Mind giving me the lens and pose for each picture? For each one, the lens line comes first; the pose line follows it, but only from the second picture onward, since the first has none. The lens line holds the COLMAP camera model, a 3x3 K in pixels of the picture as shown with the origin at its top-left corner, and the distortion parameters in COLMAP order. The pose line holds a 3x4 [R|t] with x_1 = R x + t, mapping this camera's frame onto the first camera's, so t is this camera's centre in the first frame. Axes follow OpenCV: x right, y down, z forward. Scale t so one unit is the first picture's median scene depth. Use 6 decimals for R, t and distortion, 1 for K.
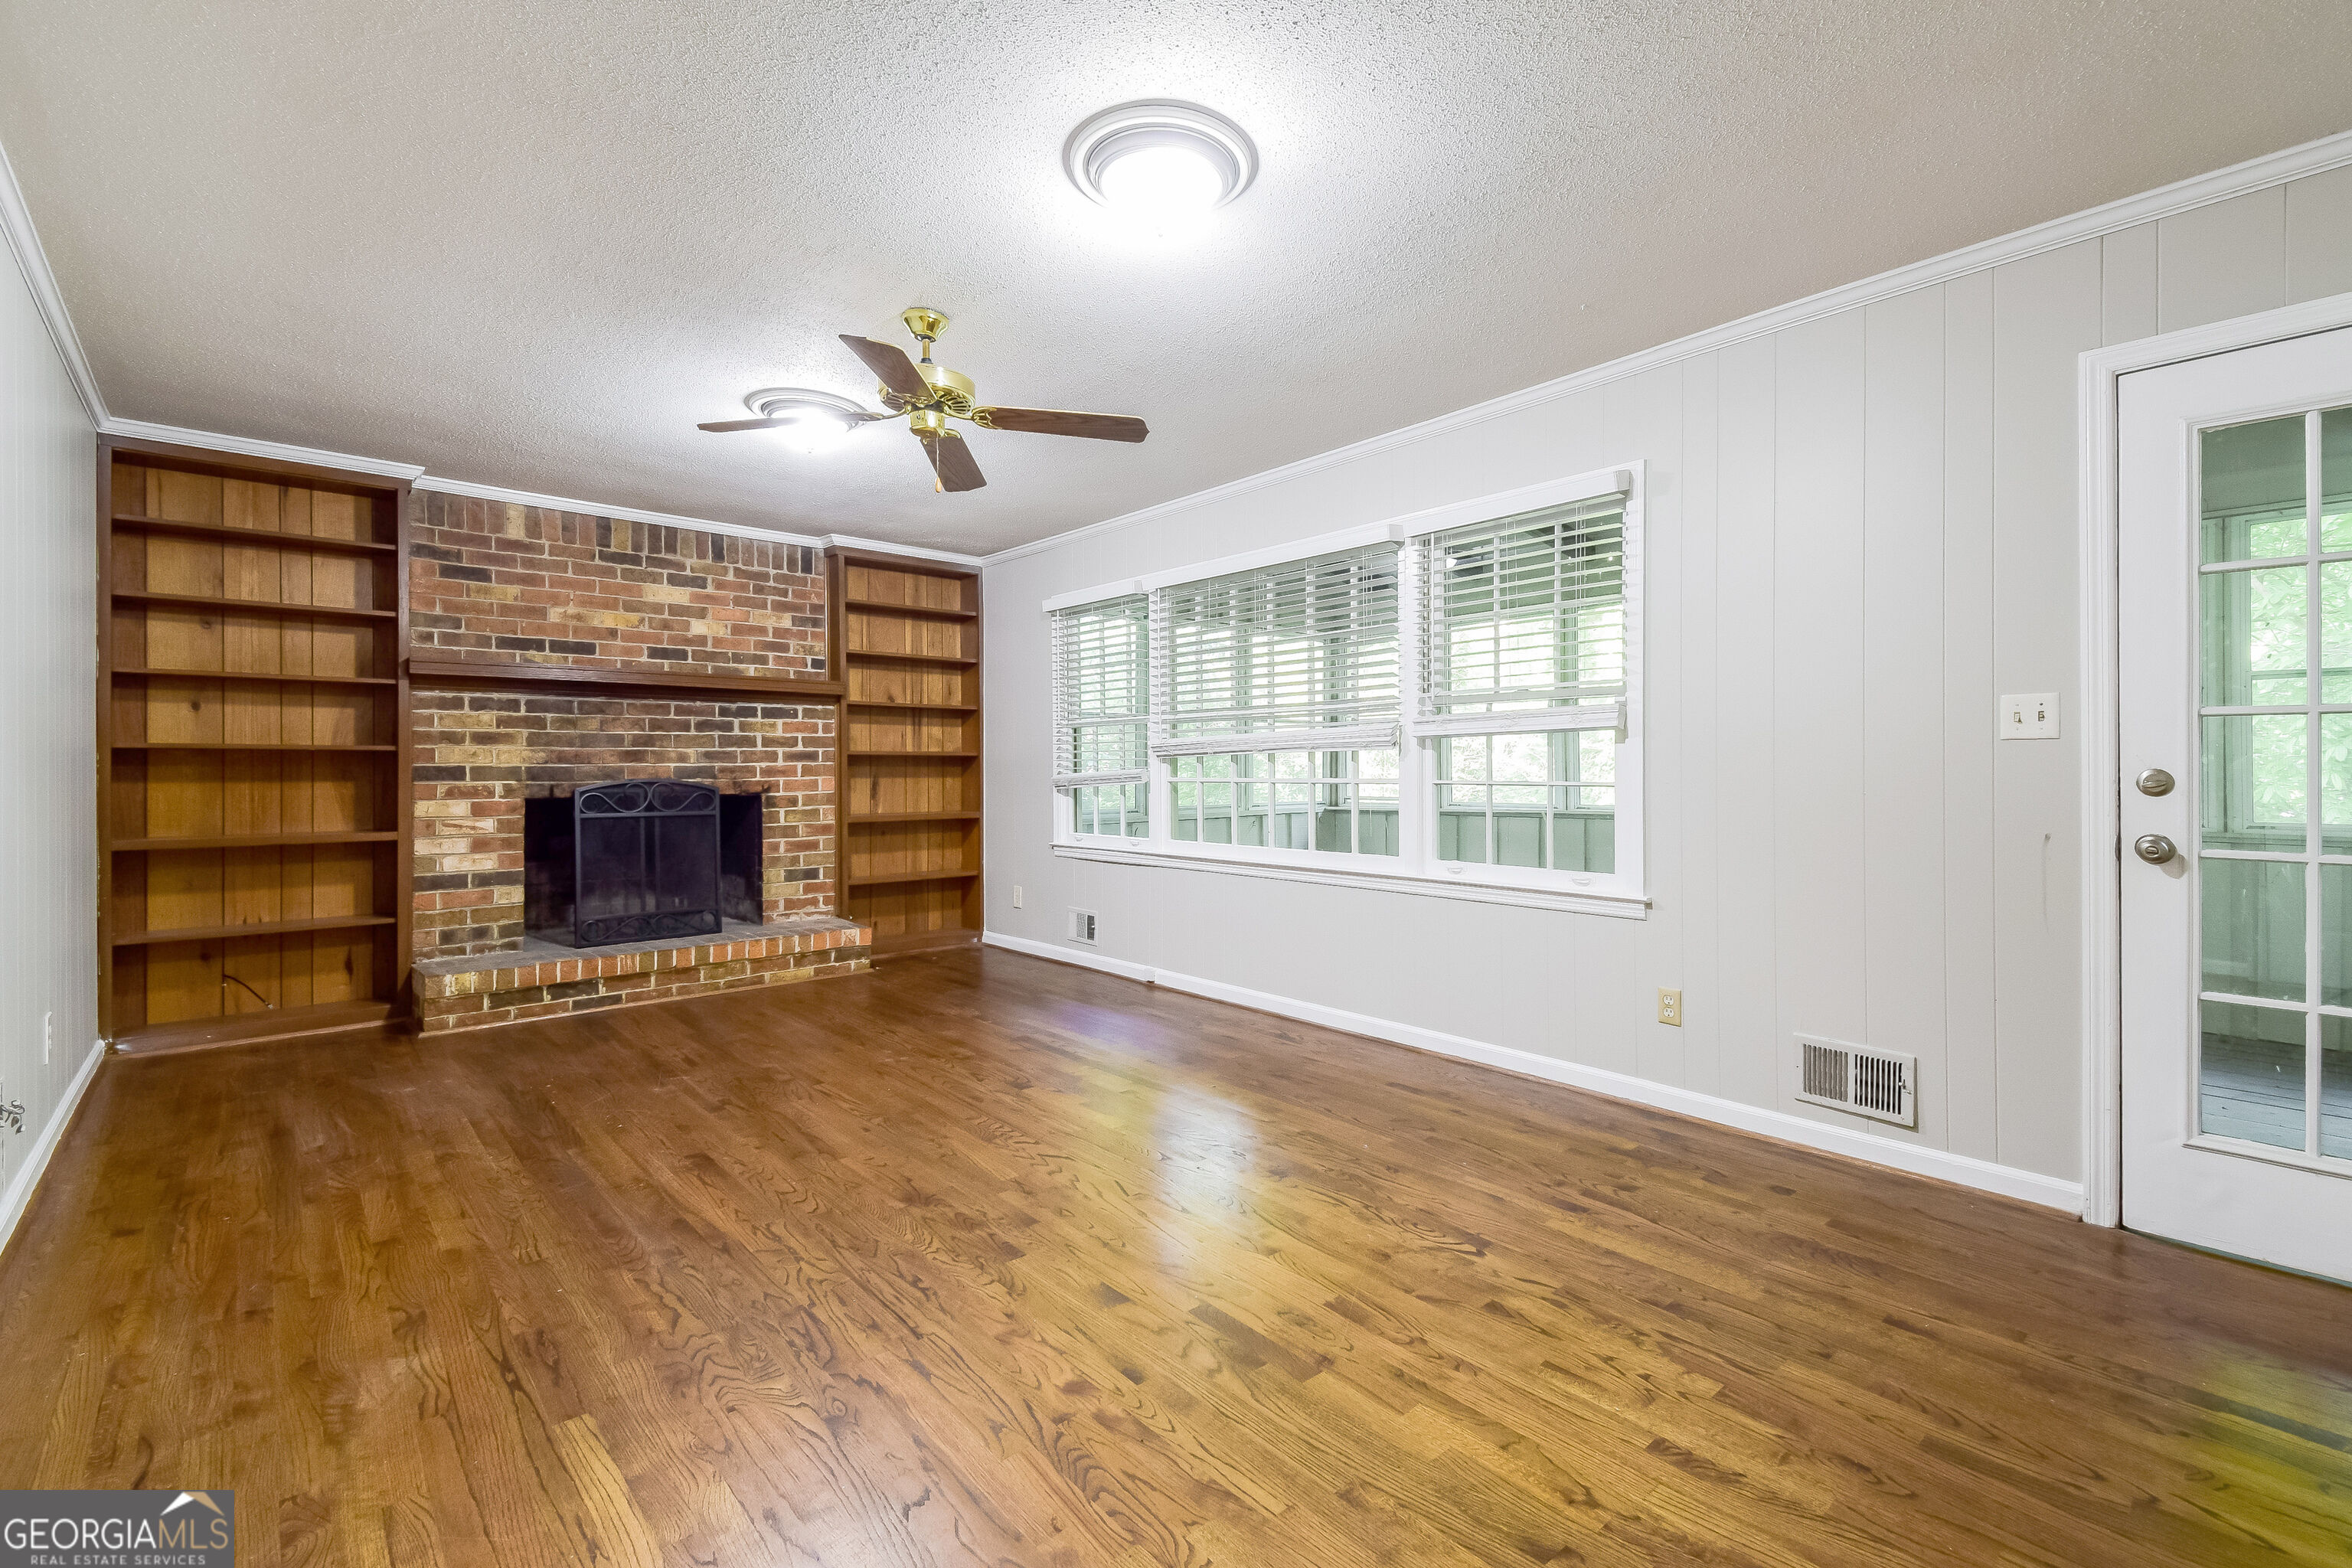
lens RADIAL K [[1038.7, 0, 1173.4], [0, 1038.7, 767.1], [0, 0, 1]] dist [0.017522, -0.002272]
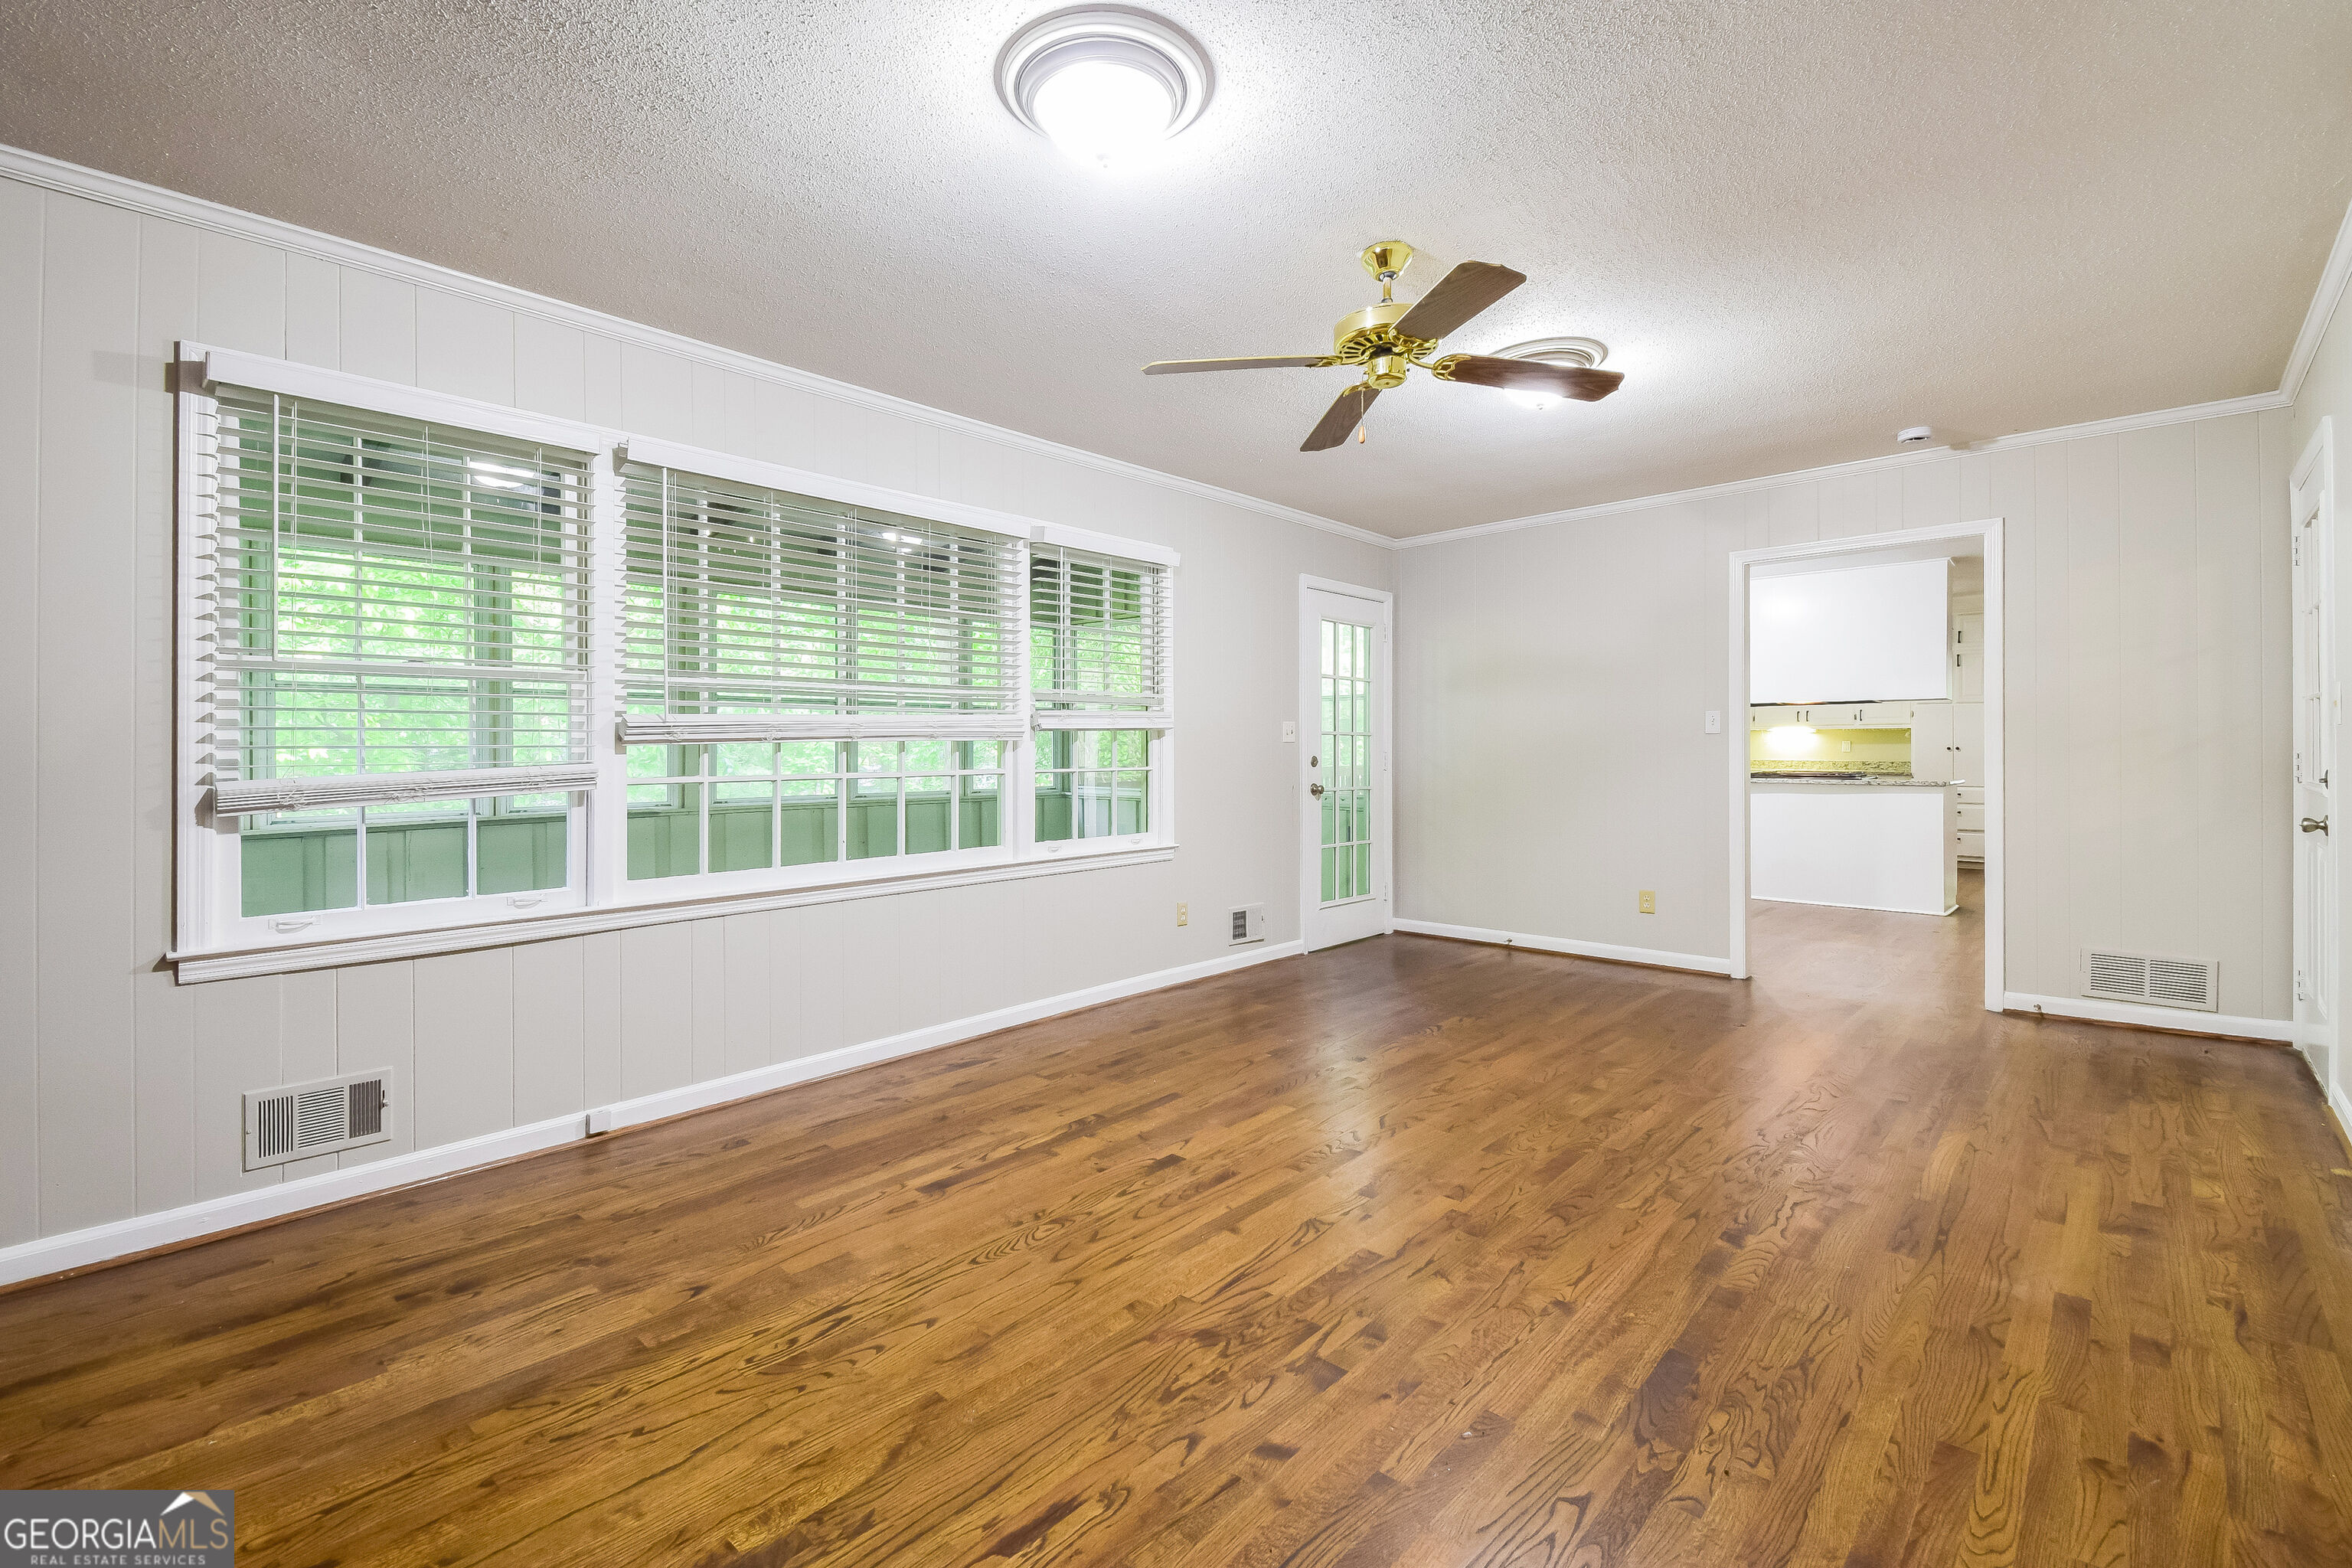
lens RADIAL K [[1038.7, 0, 1188.3], [0, 1038.7, 746.3], [0, 0, 1]] dist [0.017522, -0.002272]
pose [[-0.137583, 0.012260, 0.990414, -0.754994], [0.009266, 0.999896, -0.011090, 0.002072], [-0.990447, 0.007651, -0.137683, 0.886262]]
